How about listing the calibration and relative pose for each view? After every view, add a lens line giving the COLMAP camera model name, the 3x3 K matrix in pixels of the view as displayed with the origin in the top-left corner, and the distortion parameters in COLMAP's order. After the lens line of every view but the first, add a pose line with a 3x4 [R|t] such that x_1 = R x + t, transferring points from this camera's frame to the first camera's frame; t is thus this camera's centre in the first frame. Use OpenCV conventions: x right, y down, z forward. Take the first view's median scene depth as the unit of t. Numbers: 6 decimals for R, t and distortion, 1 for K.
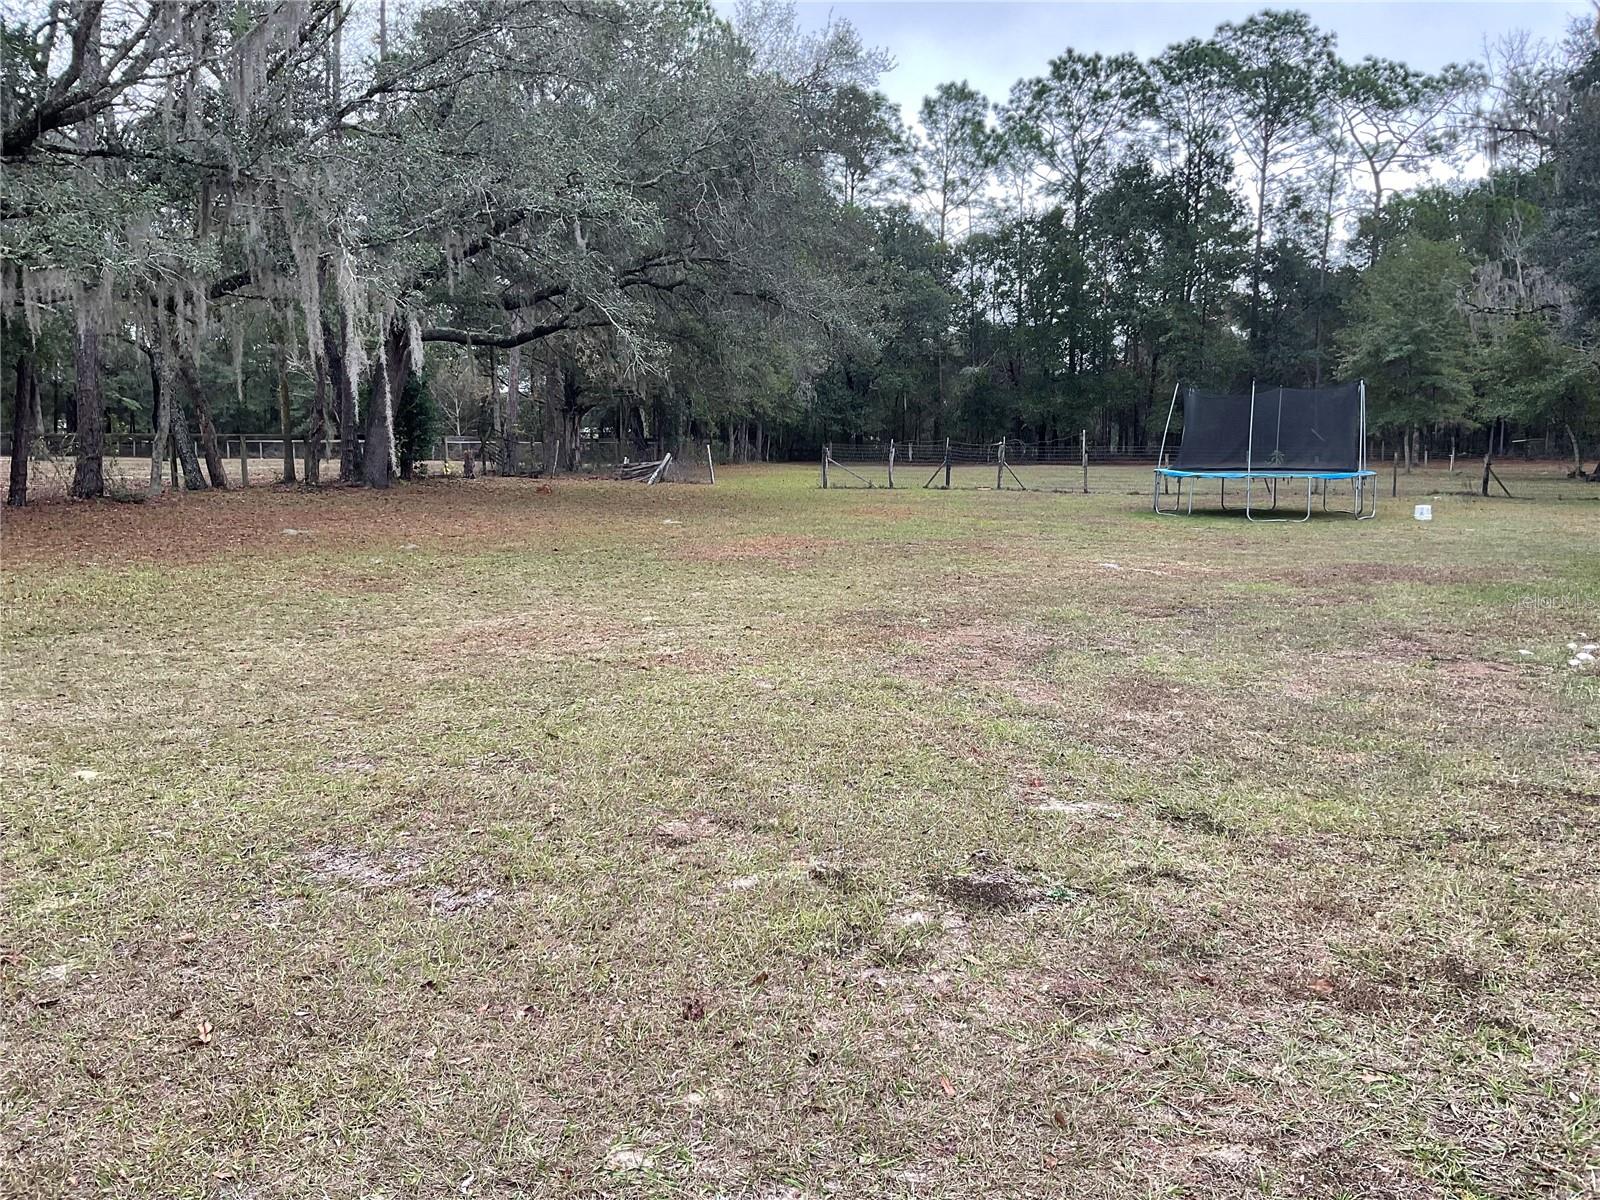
lens RADIAL K [[1323.5, 0, 785.7], [0, 1323.5, 610.2], [0, 0, 1]] dist [-0.017110, -0.030527]
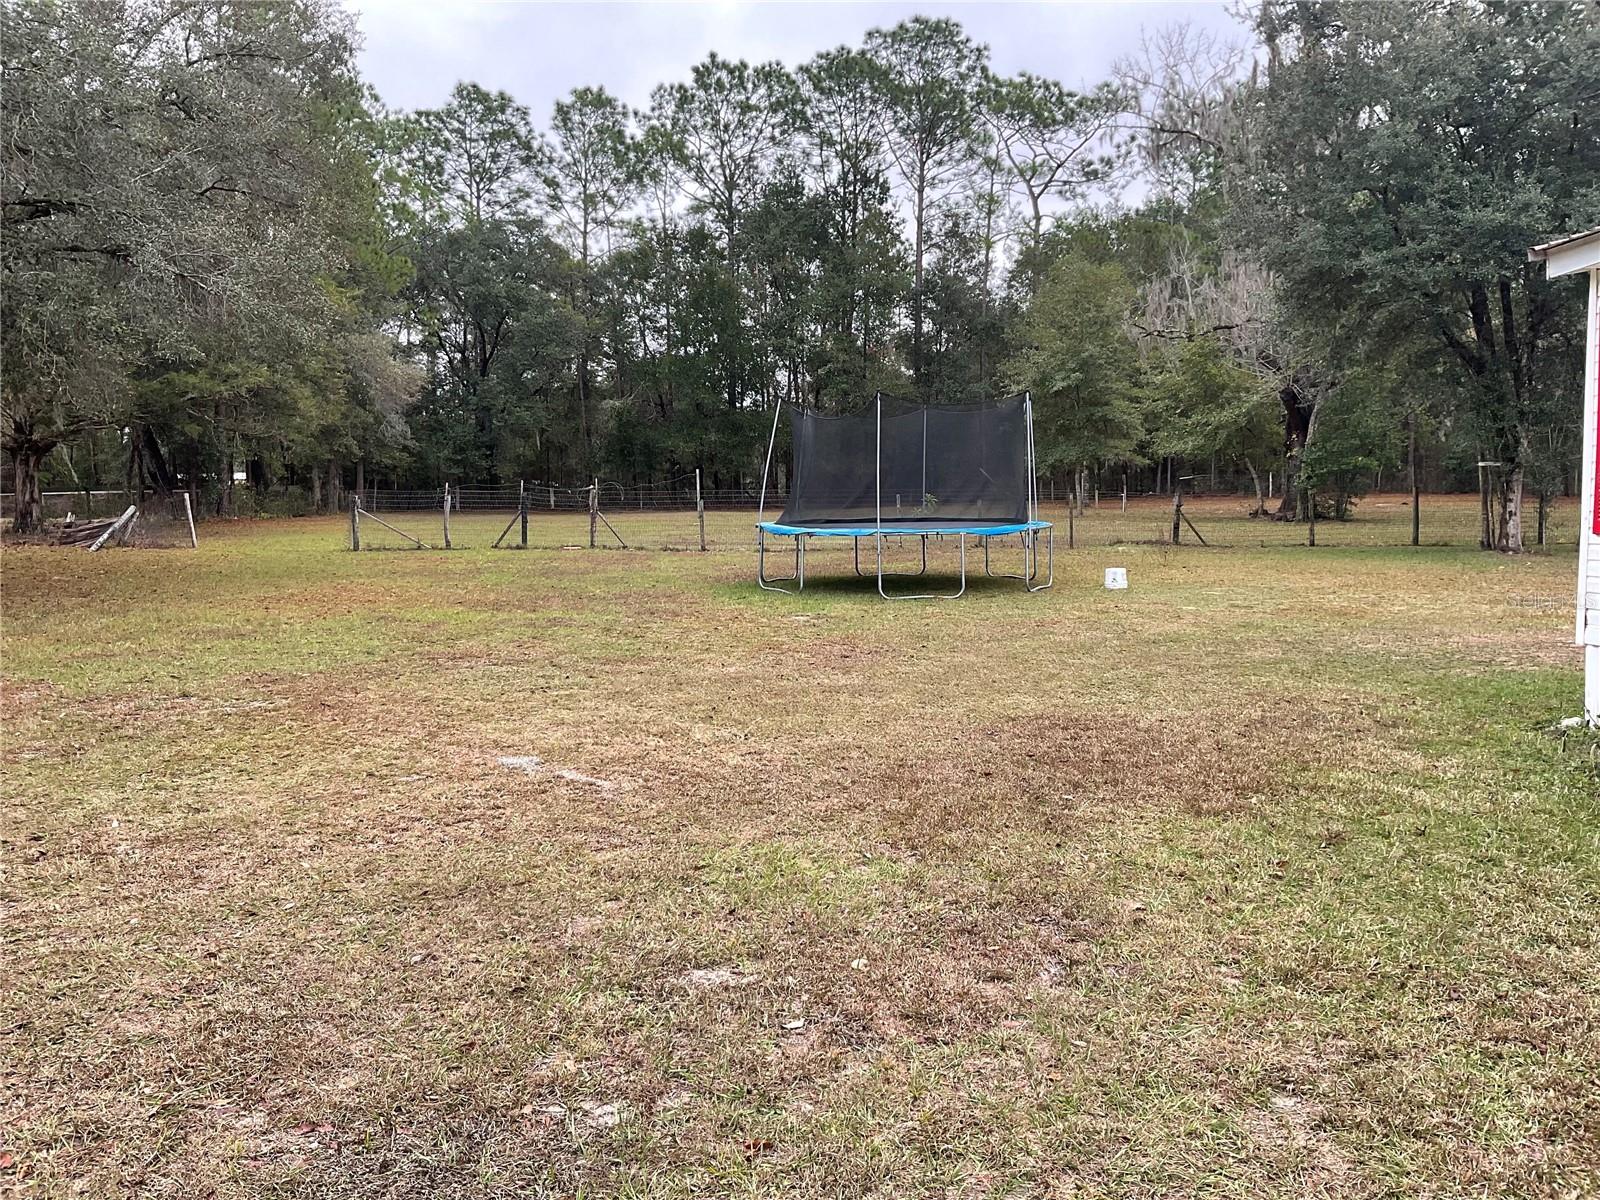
lens RADIAL K [[1323.5, 0, 808.5], [0, 1323.5, 597.4], [0, 0, 1]] dist [-0.017110, -0.030527]
pose [[0.970592, -0.028708, 0.239014, 0.056811], [0.038743, 0.998549, -0.037390, -0.016284], [-0.237594, 0.045550, 0.970296, 0.129694]]
